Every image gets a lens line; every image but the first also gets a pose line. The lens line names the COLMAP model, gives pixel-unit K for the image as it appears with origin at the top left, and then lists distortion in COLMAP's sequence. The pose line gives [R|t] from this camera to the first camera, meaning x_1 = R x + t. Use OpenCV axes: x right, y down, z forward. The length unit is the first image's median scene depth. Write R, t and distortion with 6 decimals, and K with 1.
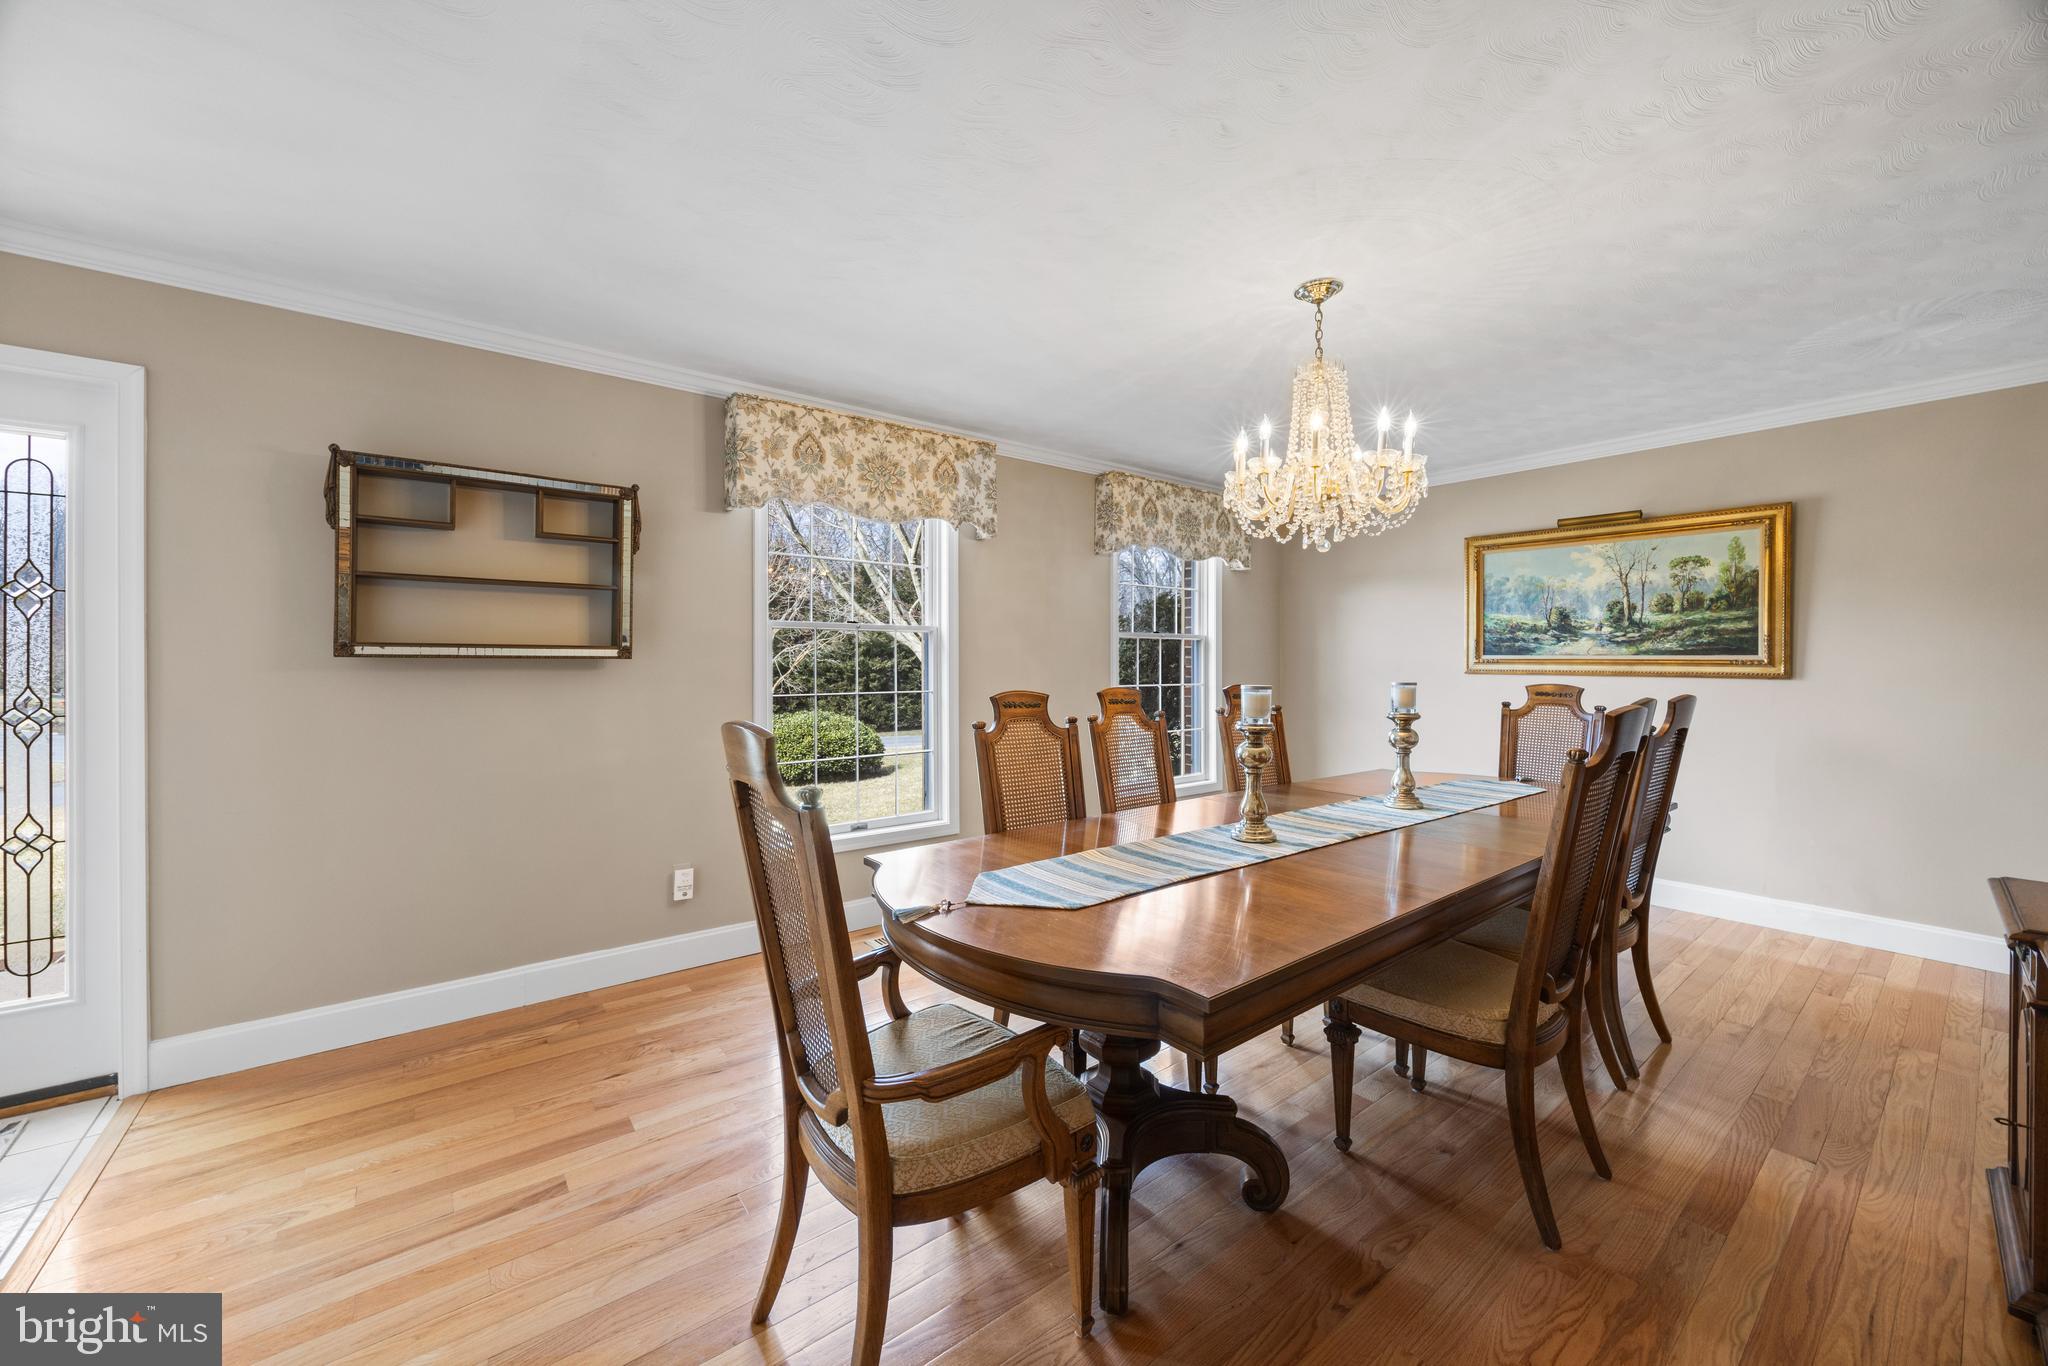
lens RADIAL K [[788.7, 0, 1034.7], [0, 788.7, 669.8], [0, 0, 1]] dist [-0.008859, 0.000404]
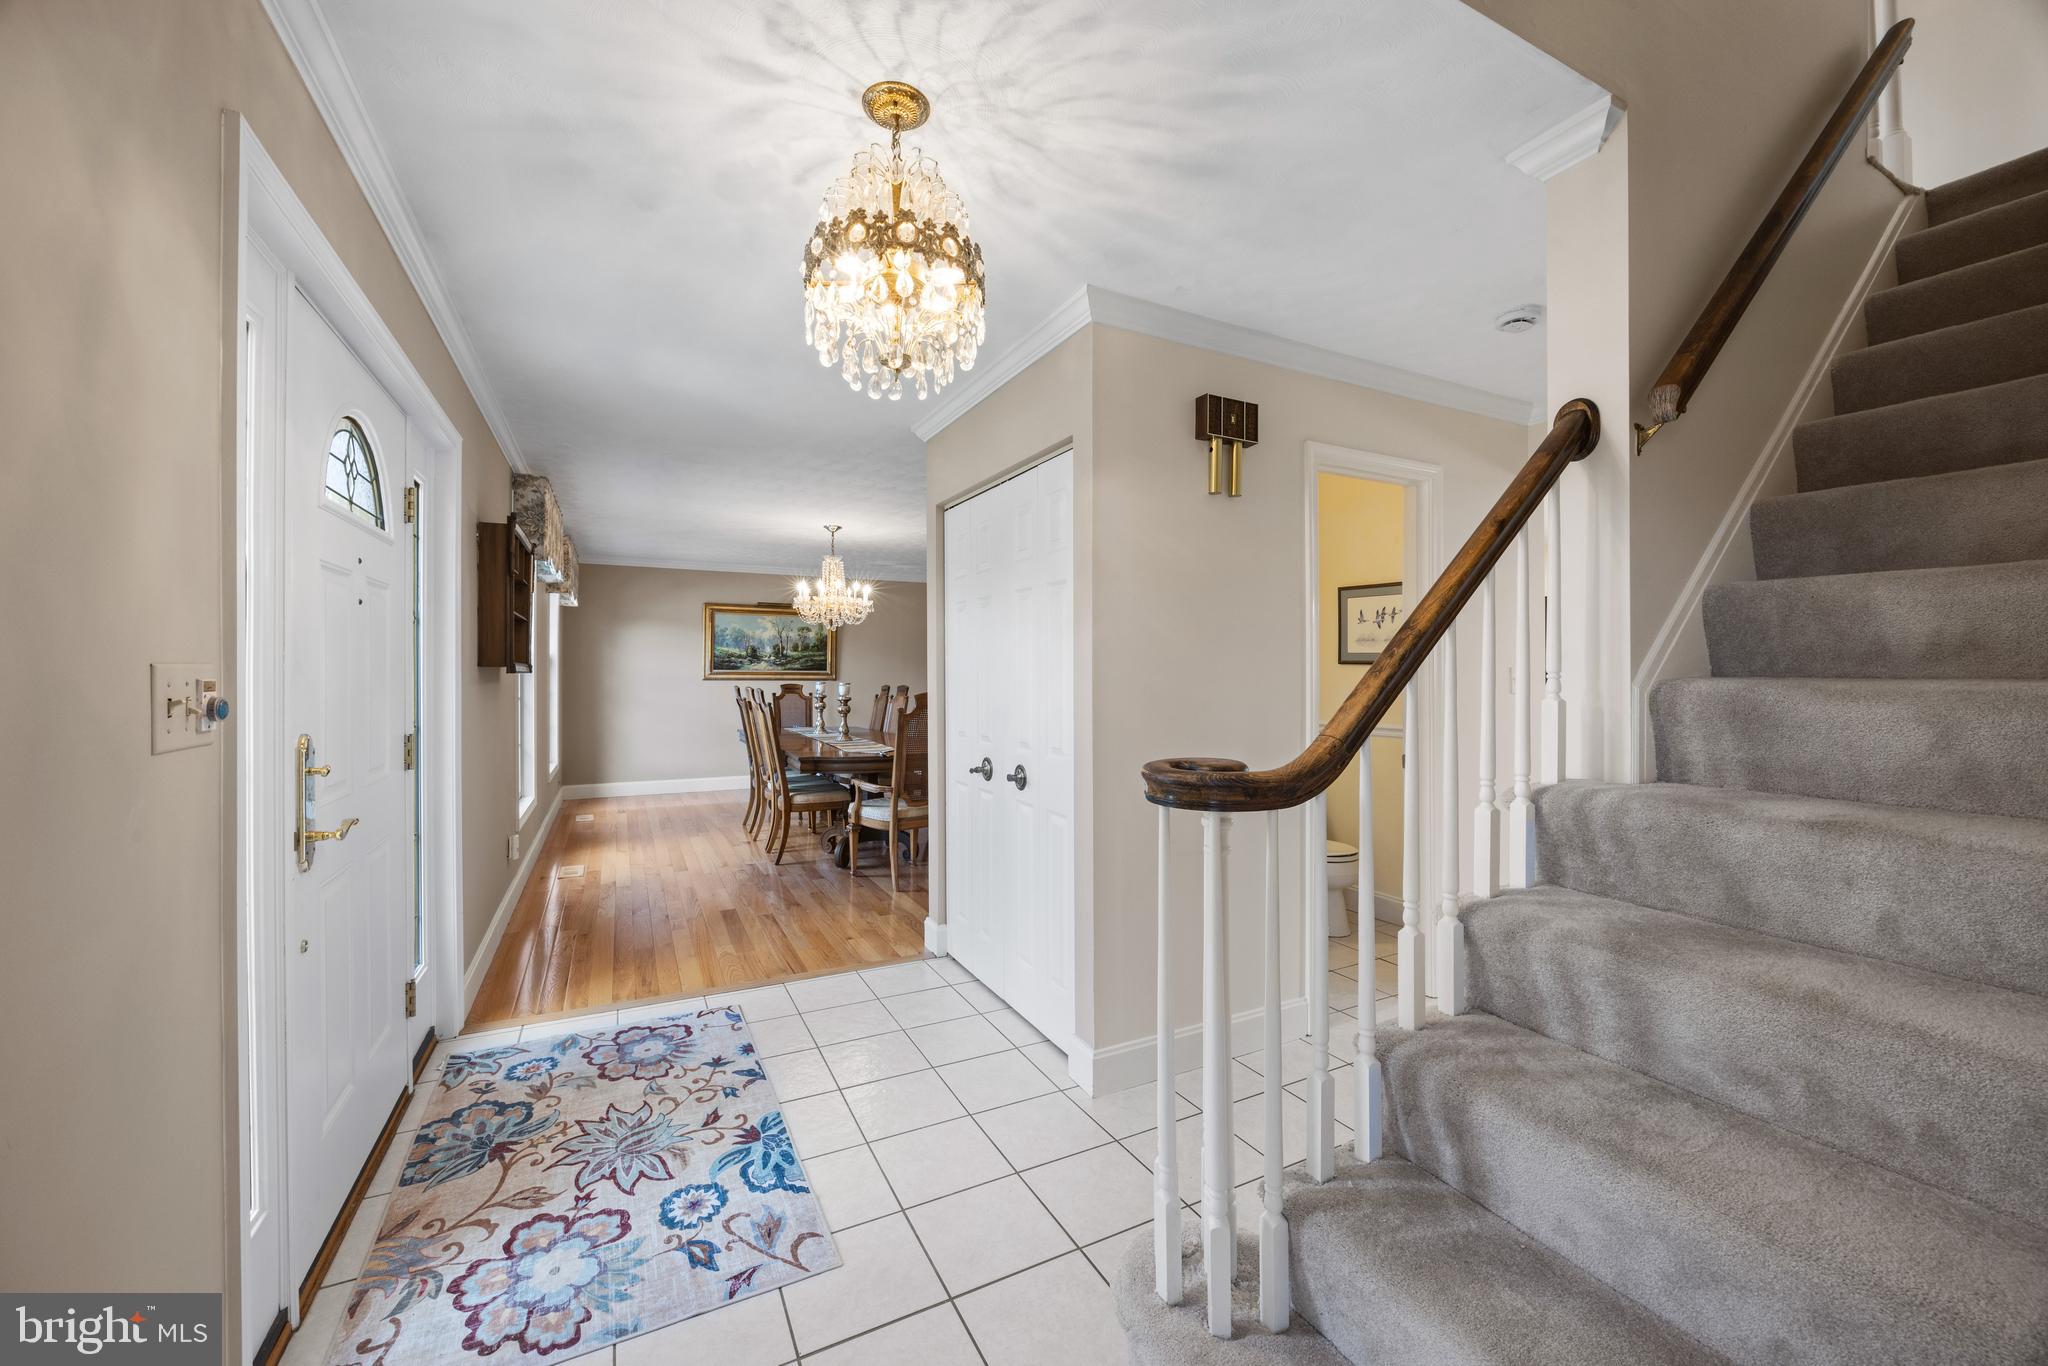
lens RADIAL K [[788.7, 0, 1029.8], [0, 788.7, 677.5], [0, 0, 1]] dist [-0.008859, 0.000404]
pose [[0.195935, -0.003849, 0.980609, -1.248761], [0.002090, 0.999992, 0.003508, -0.005891], [-0.980615, 0.001362, 0.195942, -0.073234]]
